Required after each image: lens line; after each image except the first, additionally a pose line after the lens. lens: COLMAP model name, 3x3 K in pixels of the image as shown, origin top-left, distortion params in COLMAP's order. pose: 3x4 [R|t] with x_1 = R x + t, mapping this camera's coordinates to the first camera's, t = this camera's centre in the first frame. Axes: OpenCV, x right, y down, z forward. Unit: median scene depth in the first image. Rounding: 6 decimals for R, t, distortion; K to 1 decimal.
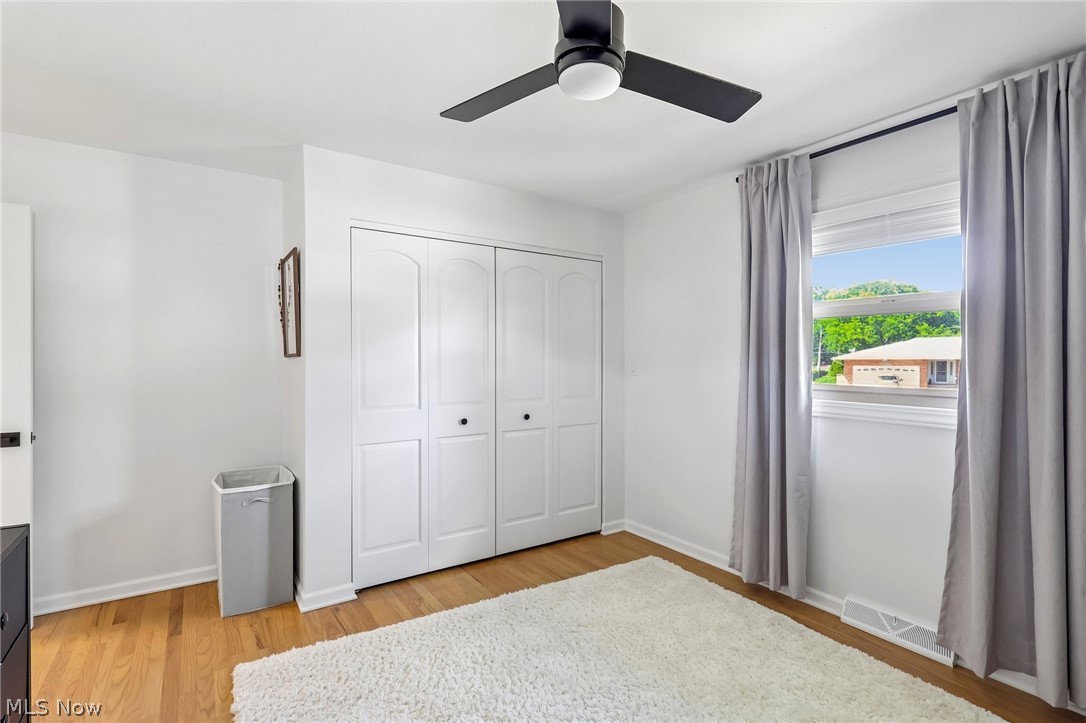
lens RADIAL K [[517.7, 0, 543.4], [0, 517.7, 361.5], [0, 0, 1]] dist [-0.003728, -0.000145]
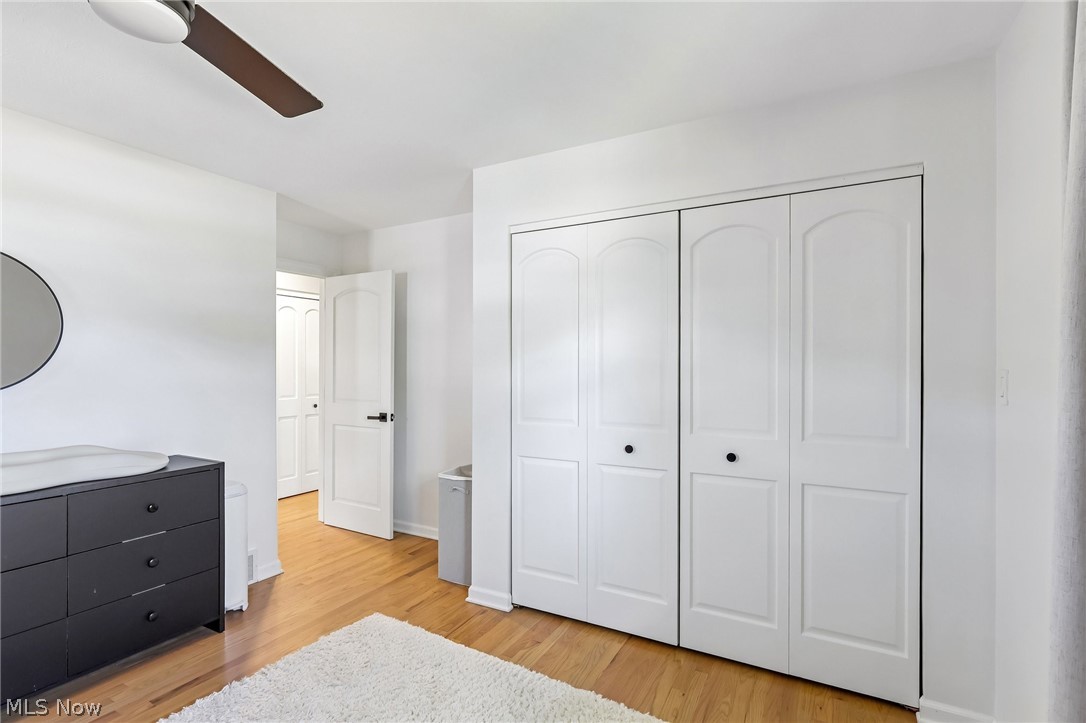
lens RADIAL K [[517.7, 0, 543.5], [0, 517.7, 365.5], [0, 0, 1]] dist [-0.003728, -0.000145]
pose [[0.447171, -0.001743, -0.894447, 0.534751], [-0.003758, 0.999986, -0.003827, -0.005286], [0.894441, 0.005072, 0.447158, 0.604372]]
